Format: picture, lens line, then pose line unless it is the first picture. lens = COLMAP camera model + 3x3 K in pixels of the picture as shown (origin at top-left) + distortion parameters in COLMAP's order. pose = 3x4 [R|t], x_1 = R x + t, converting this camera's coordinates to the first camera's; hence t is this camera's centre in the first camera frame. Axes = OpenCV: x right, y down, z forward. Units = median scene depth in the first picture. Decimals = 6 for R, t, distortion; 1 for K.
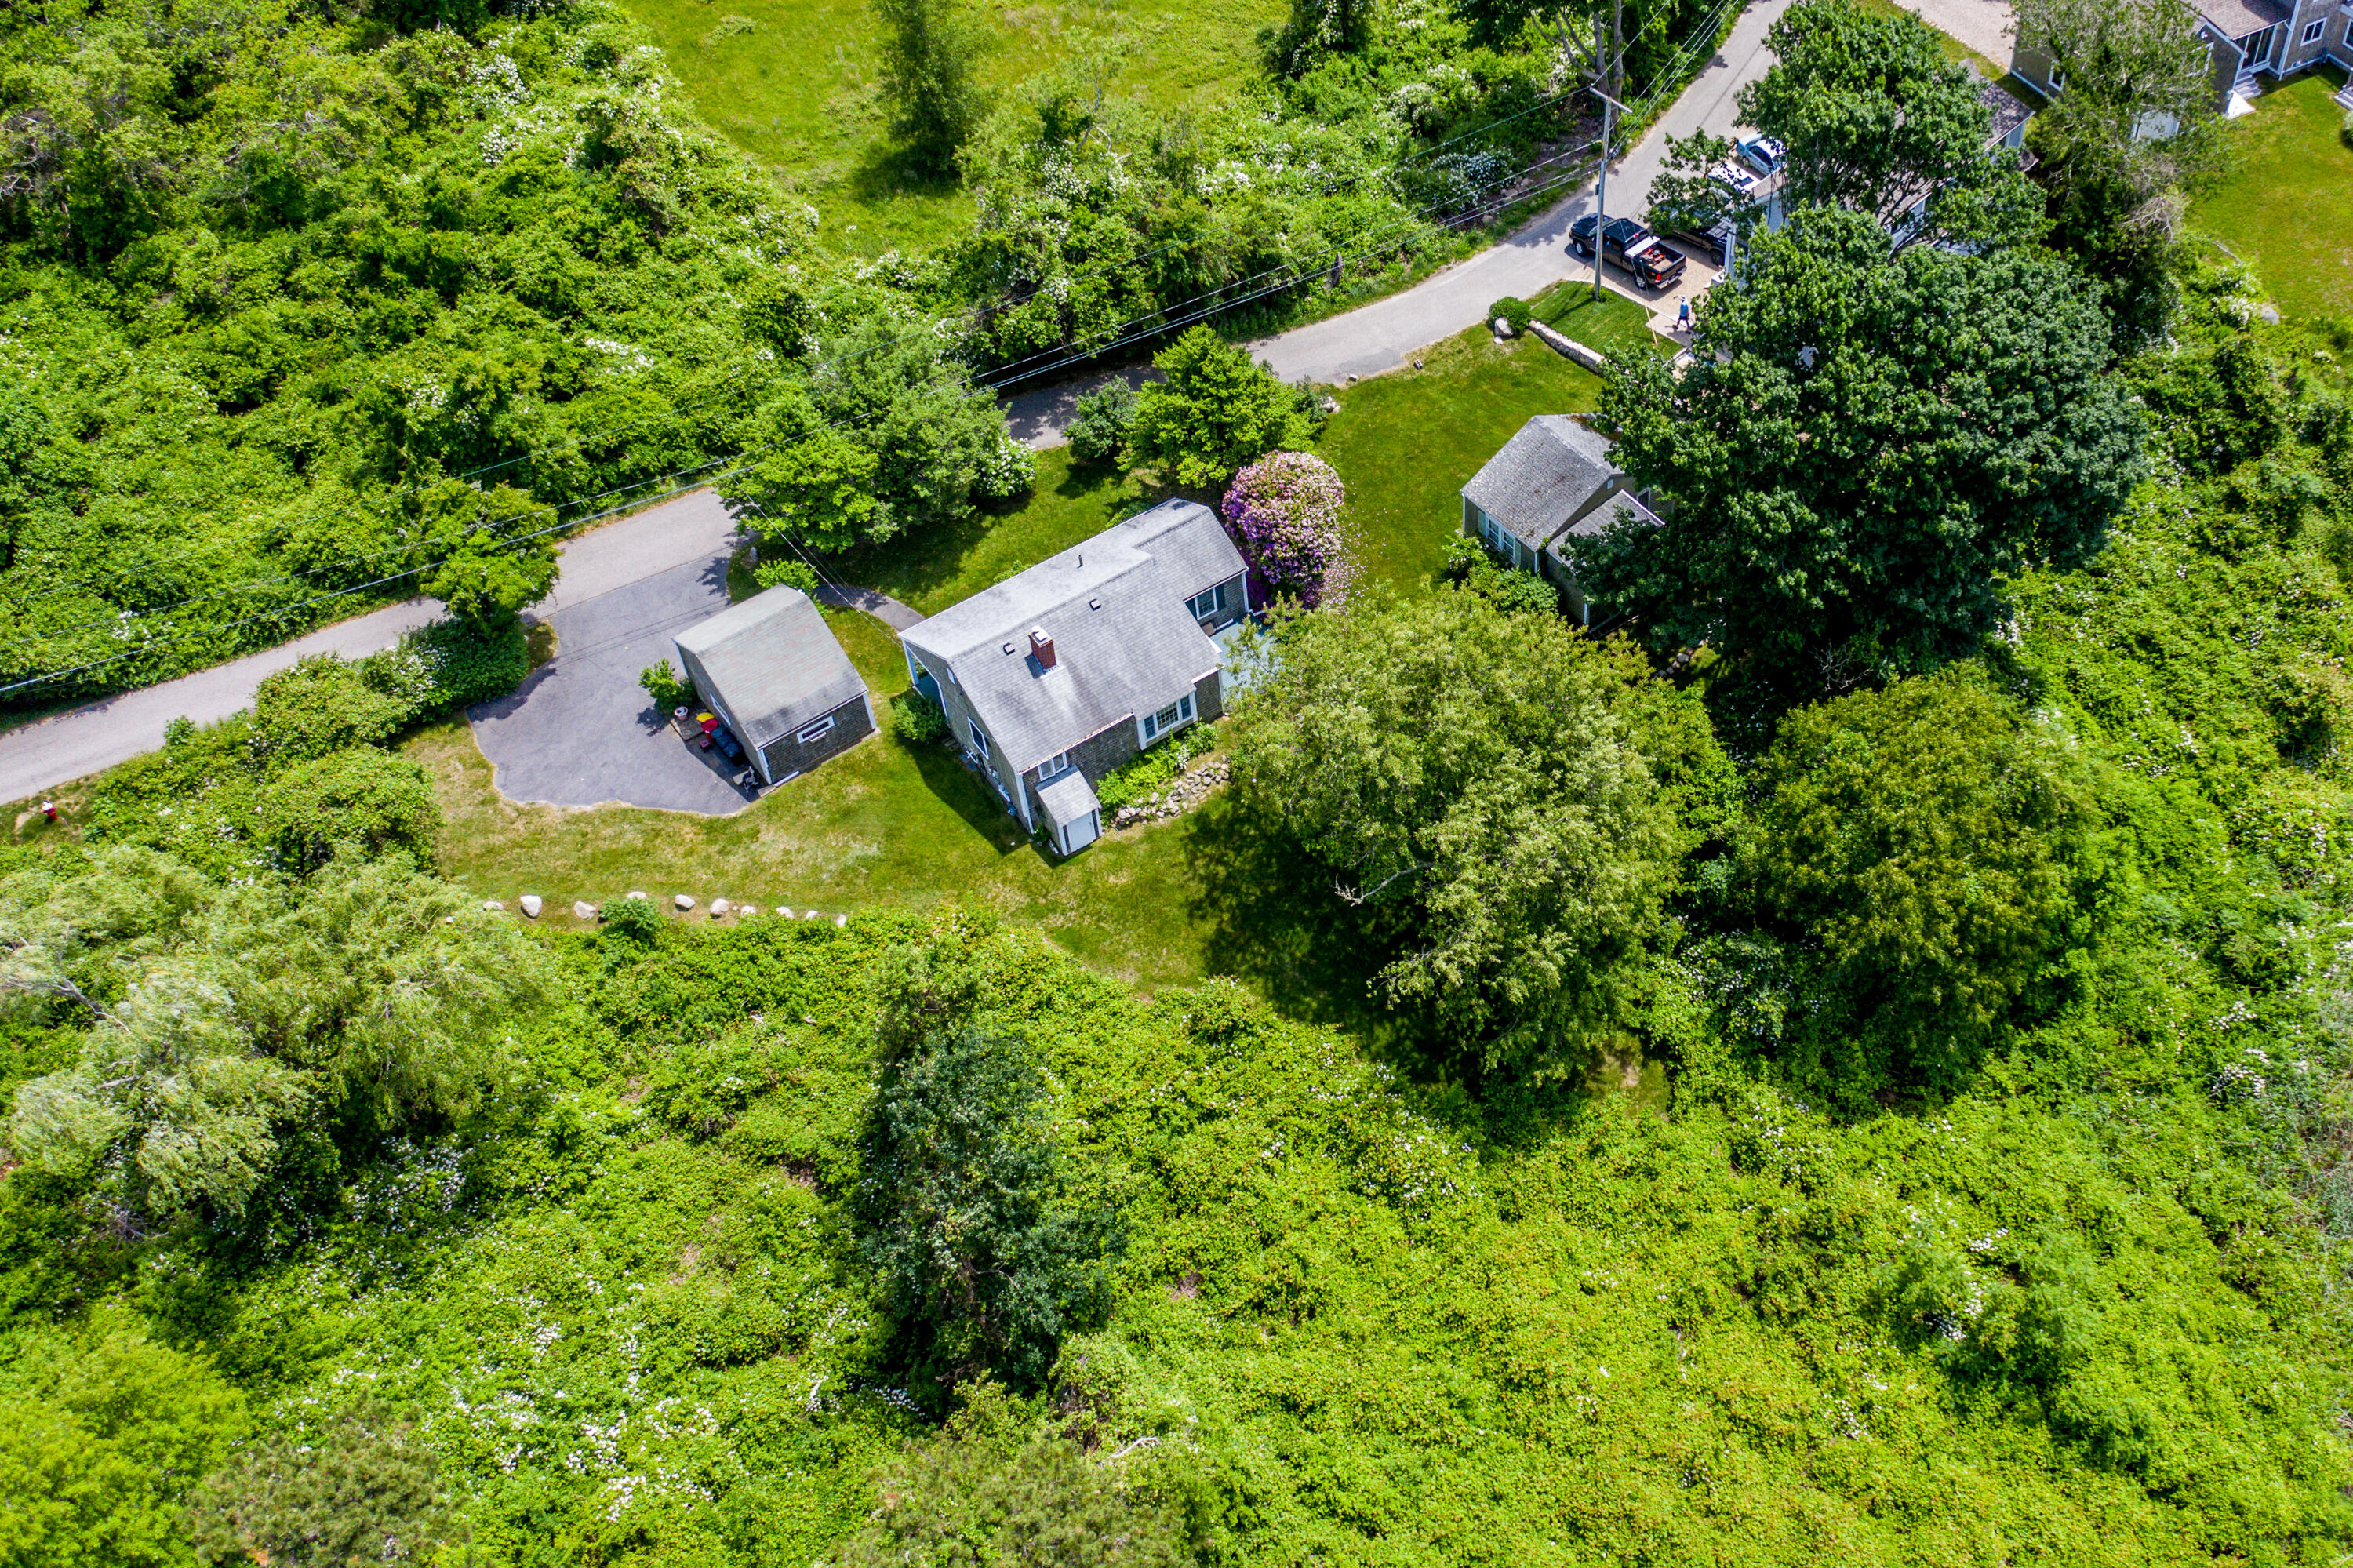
lens RADIAL K [[1907.0, 0, 1178.6], [0, 1907.0, 615.1], [0, 0, 1]] dist [-0.005343, 0.003409]
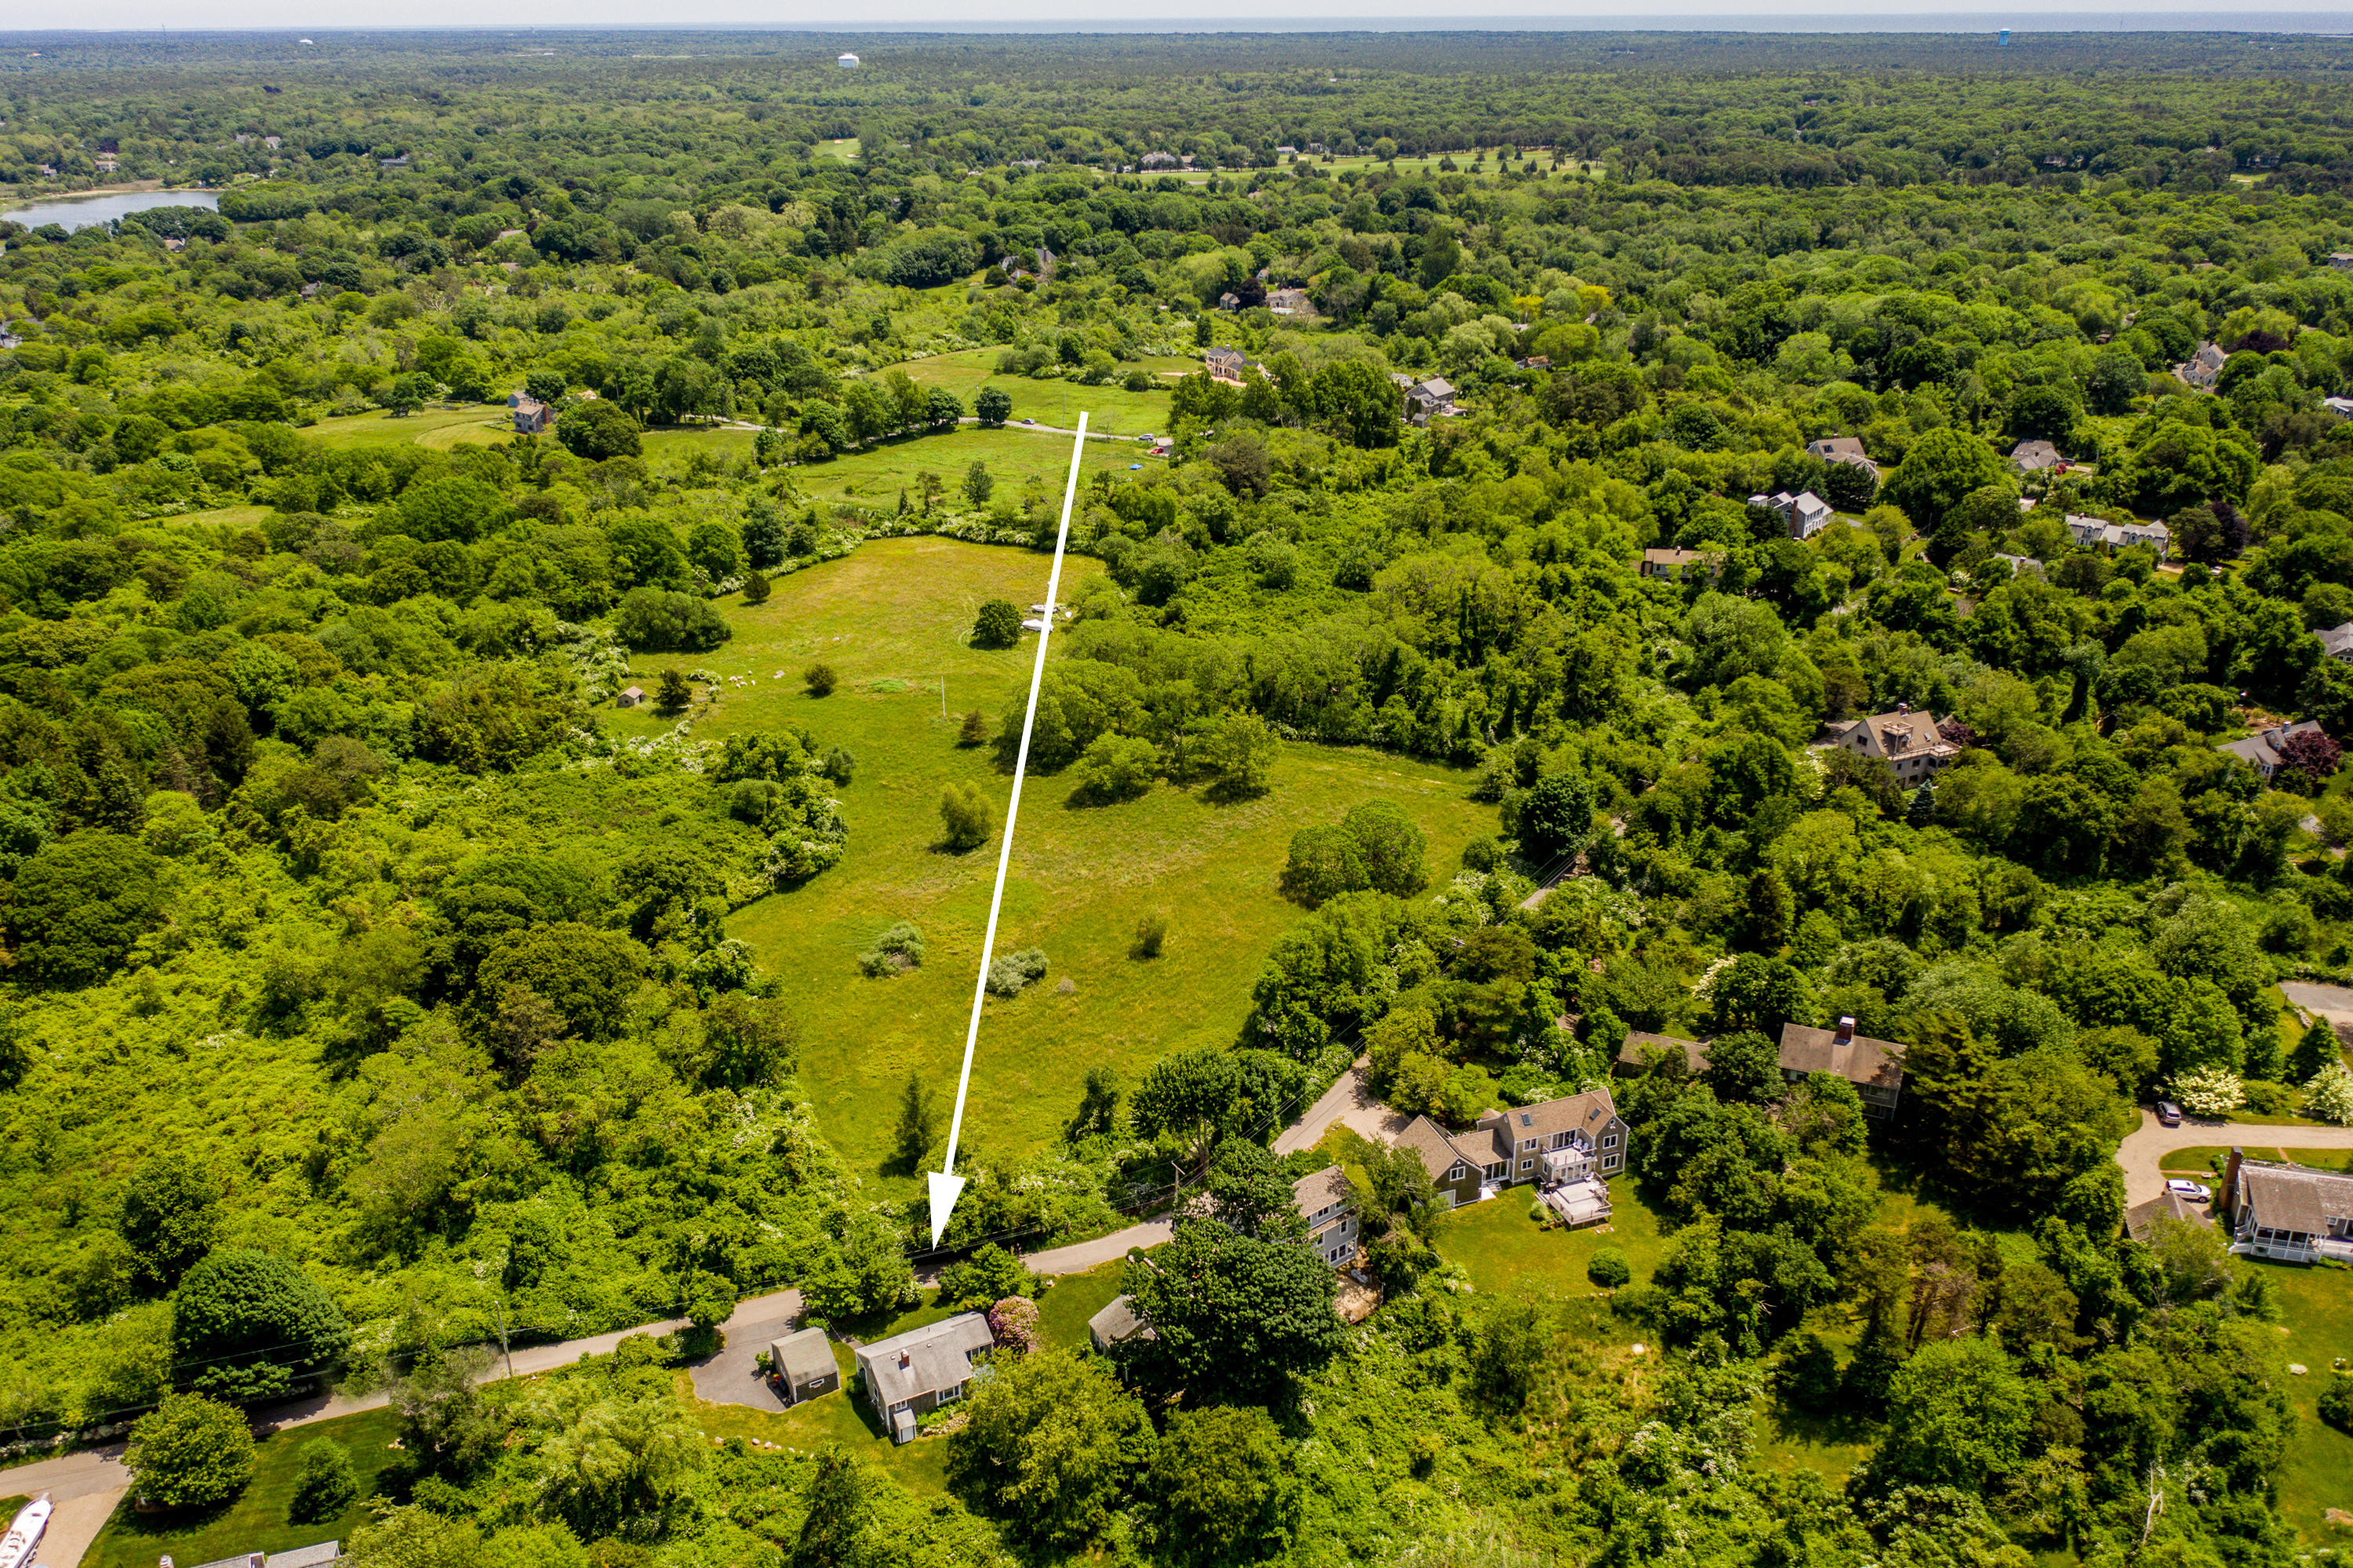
lens RADIAL K [[1907.0, 0, 1178.6], [0, 1907.0, 615.1], [0, 0, 1]] dist [-0.005343, 0.003409]
pose [[0.993123, 0.074552, -0.090272, 0.434990], [-0.108444, 0.876367, -0.469277, 0.291152], [0.044126, 0.475839, 0.878425, -1.680640]]
